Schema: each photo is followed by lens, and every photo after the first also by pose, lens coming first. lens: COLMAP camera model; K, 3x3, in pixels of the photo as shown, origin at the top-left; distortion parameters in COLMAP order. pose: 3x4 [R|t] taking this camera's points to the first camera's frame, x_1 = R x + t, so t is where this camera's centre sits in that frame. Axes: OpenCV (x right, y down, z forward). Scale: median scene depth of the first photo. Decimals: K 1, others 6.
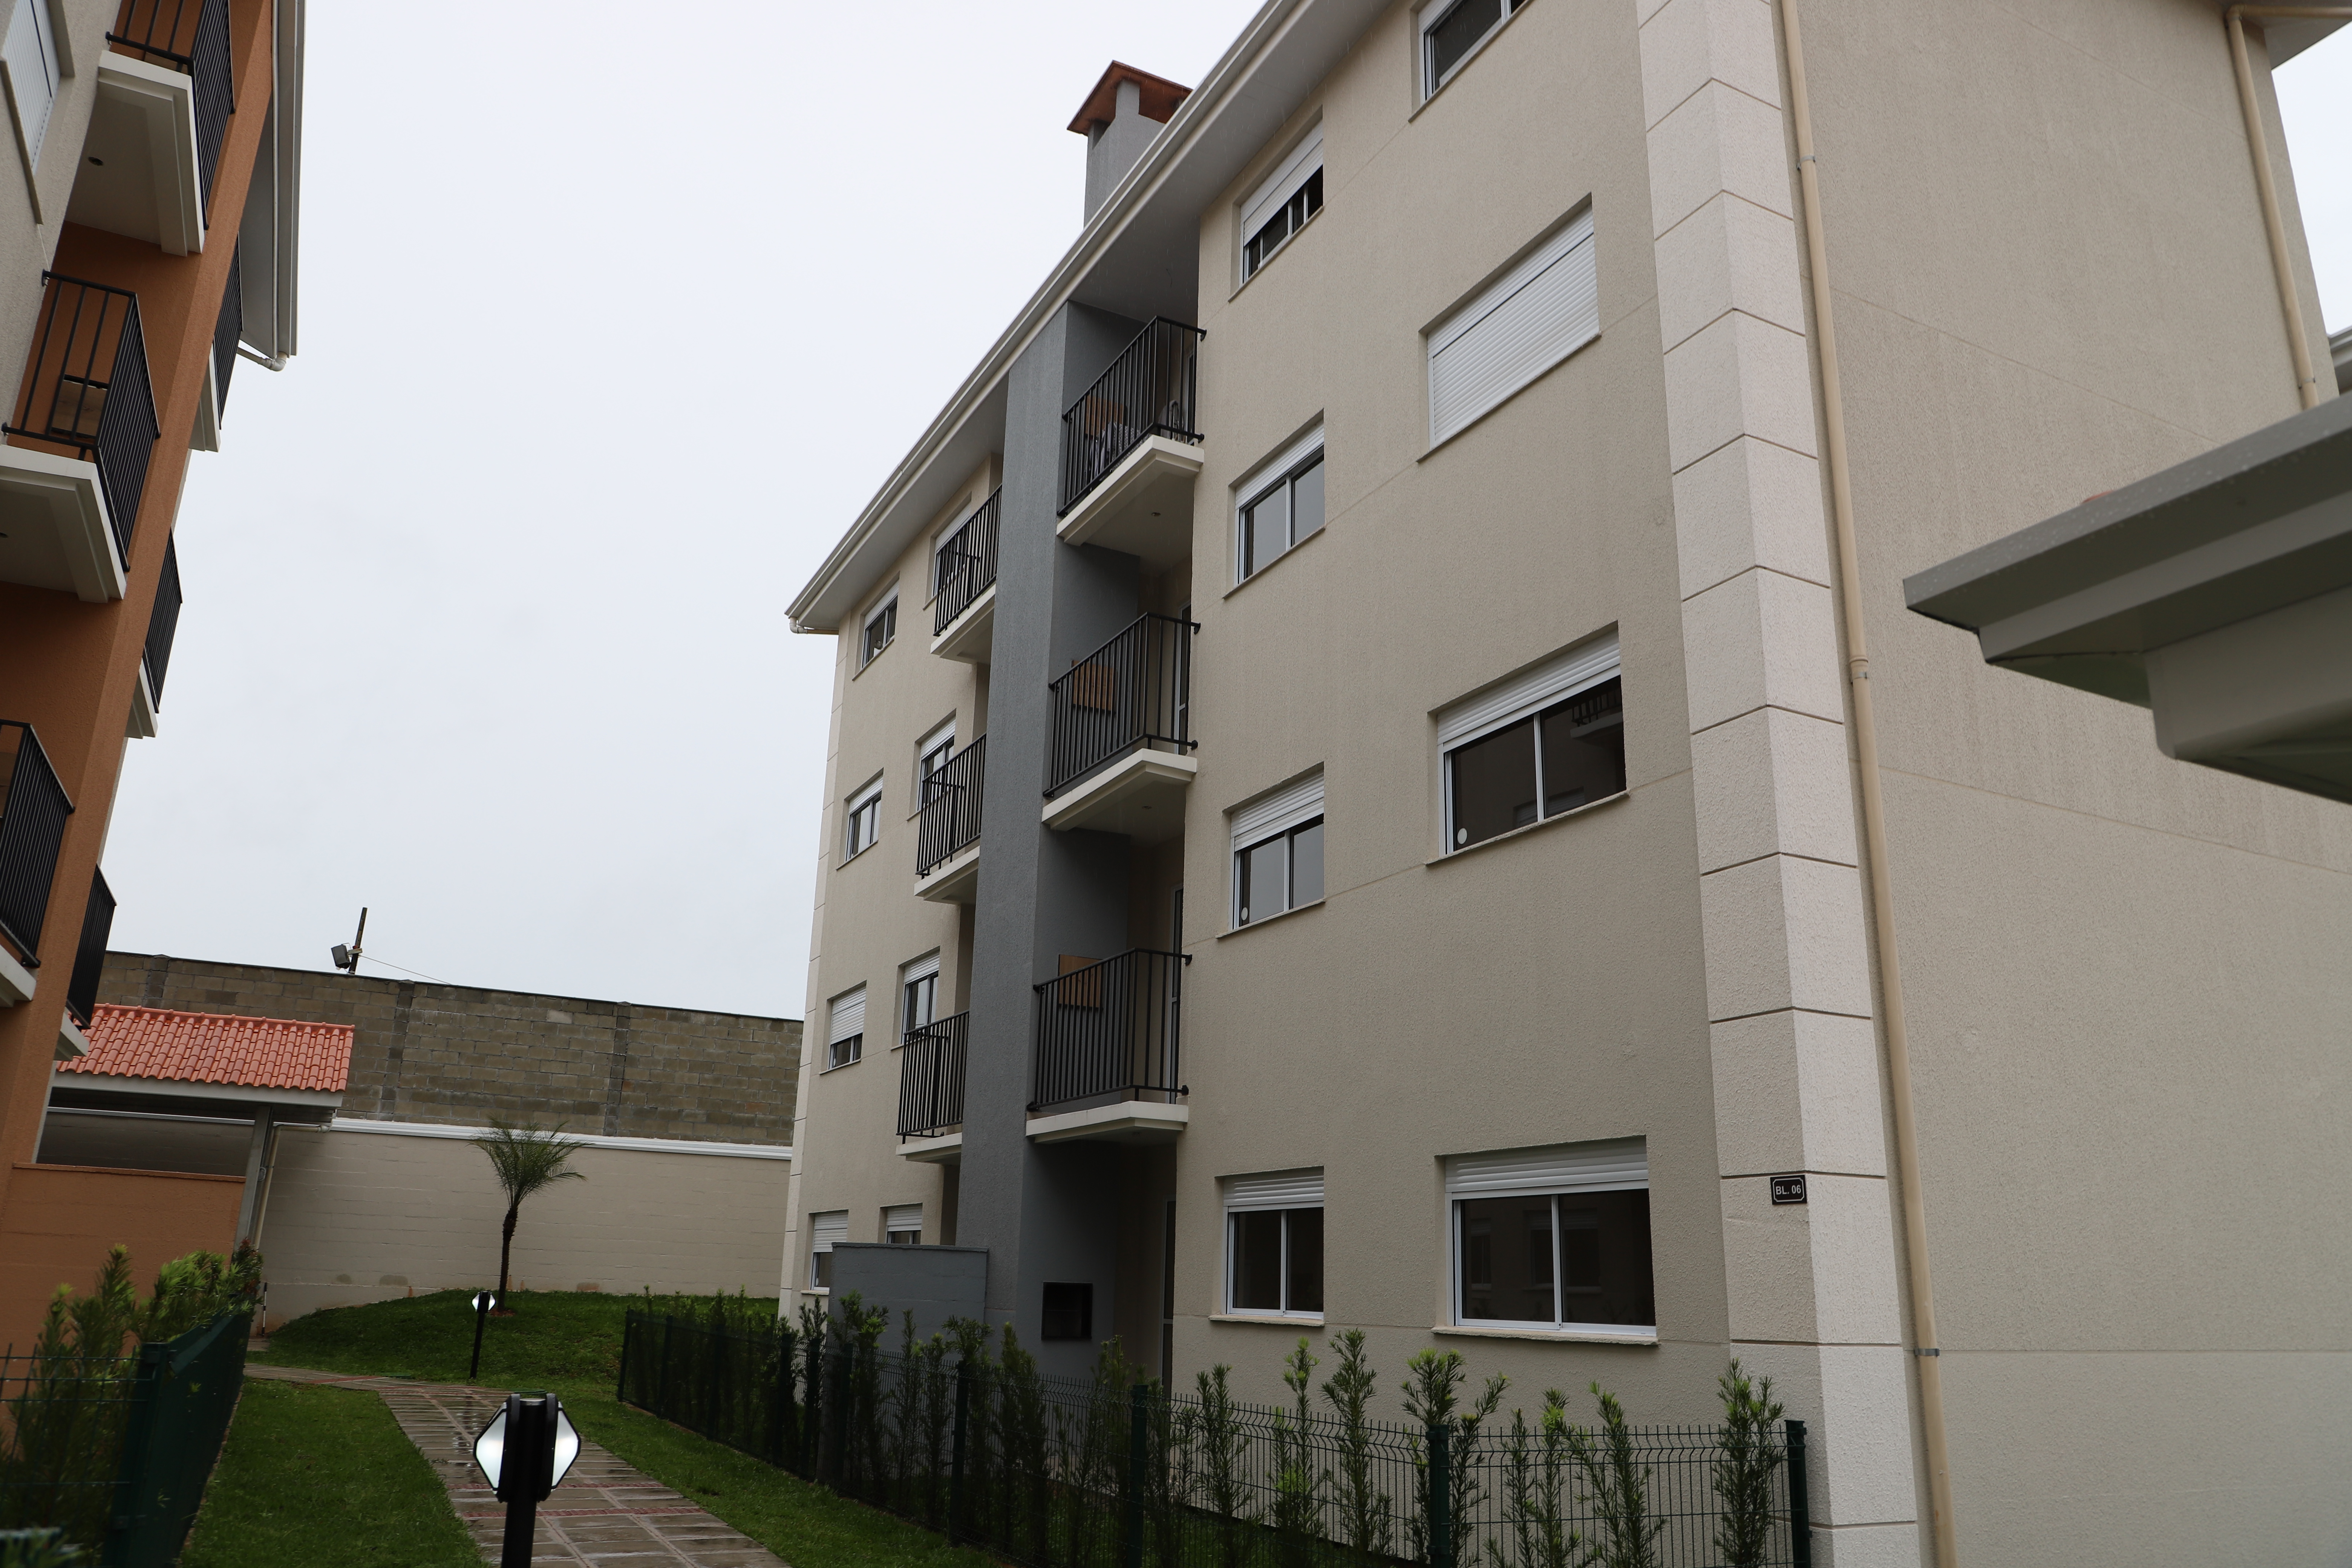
lens RADIAL K [[1627.2, 0, 1164.0], [0, 1627.2, 800.3], [0, 0, 1]] dist [-0.028276, 0.000266]
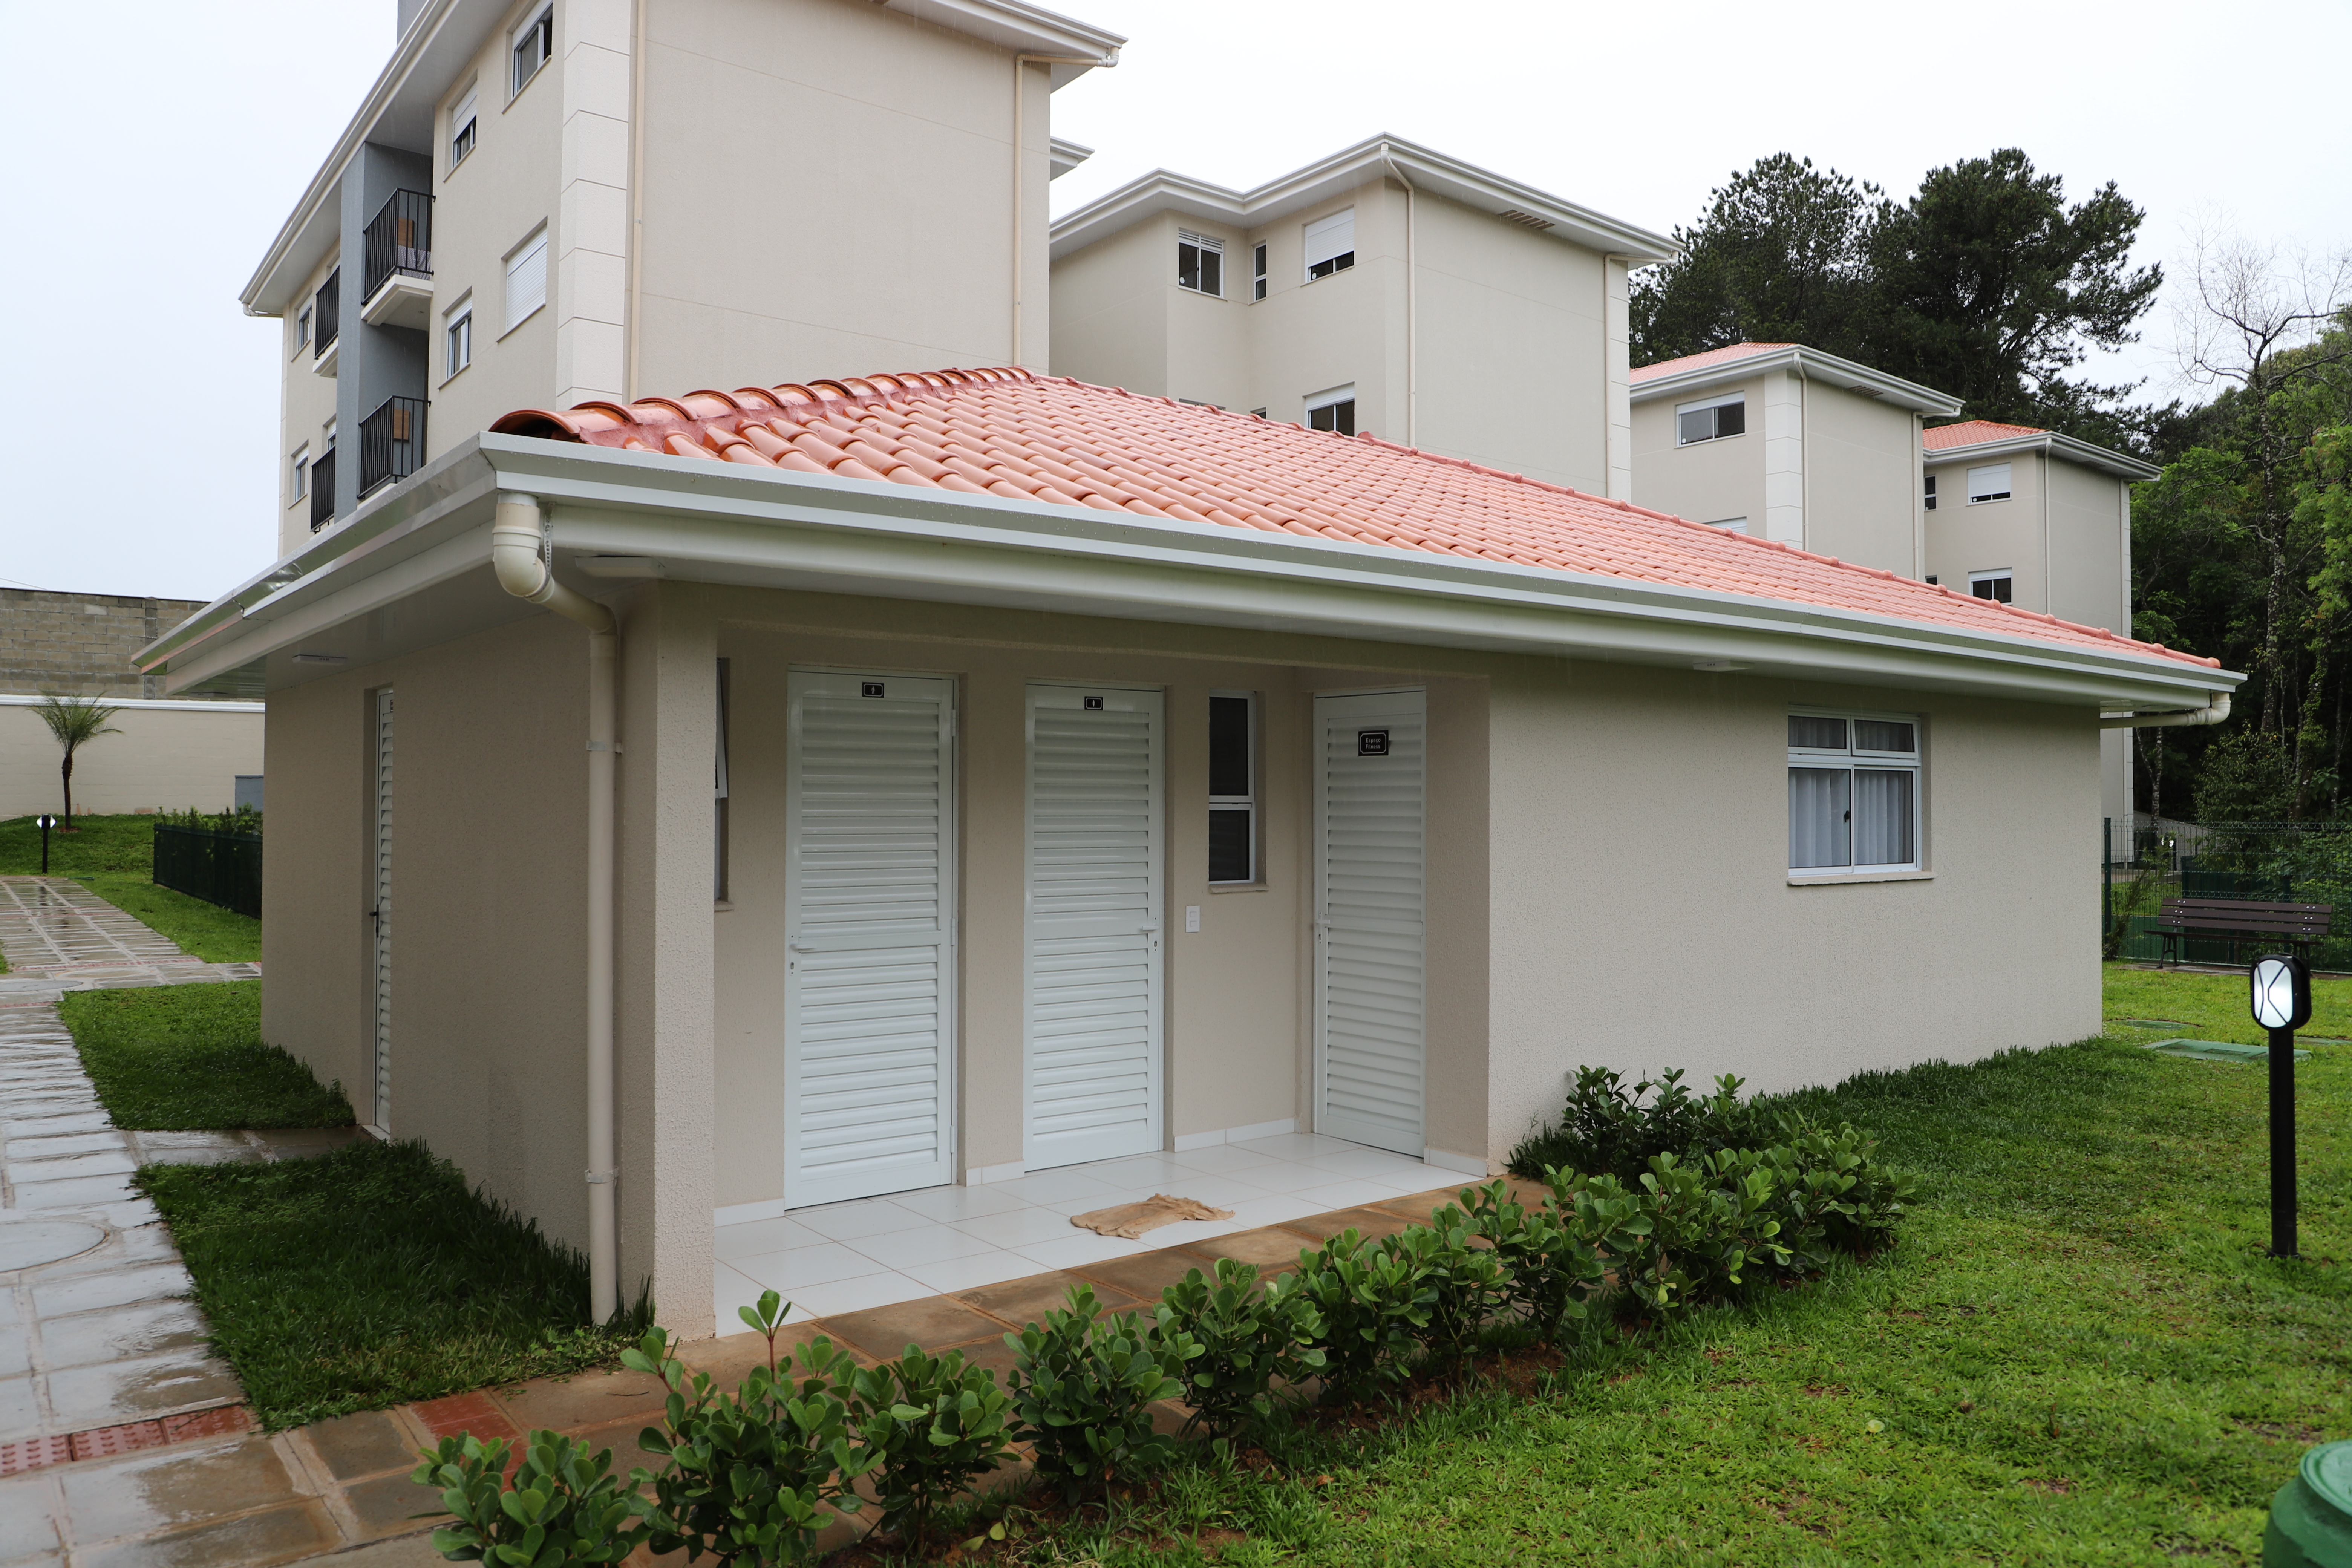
lens RADIAL K [[1627.2, 0, 1179.4], [0, 1627.2, 762.5], [0, 0, 1]] dist [-0.028276, 0.000266]
pose [[0.983450, -0.018677, 0.180216, 0.265579], [-0.029290, 0.965199, 0.259870, -0.116417], [-0.178798, -0.260848, 0.948678, -0.434526]]
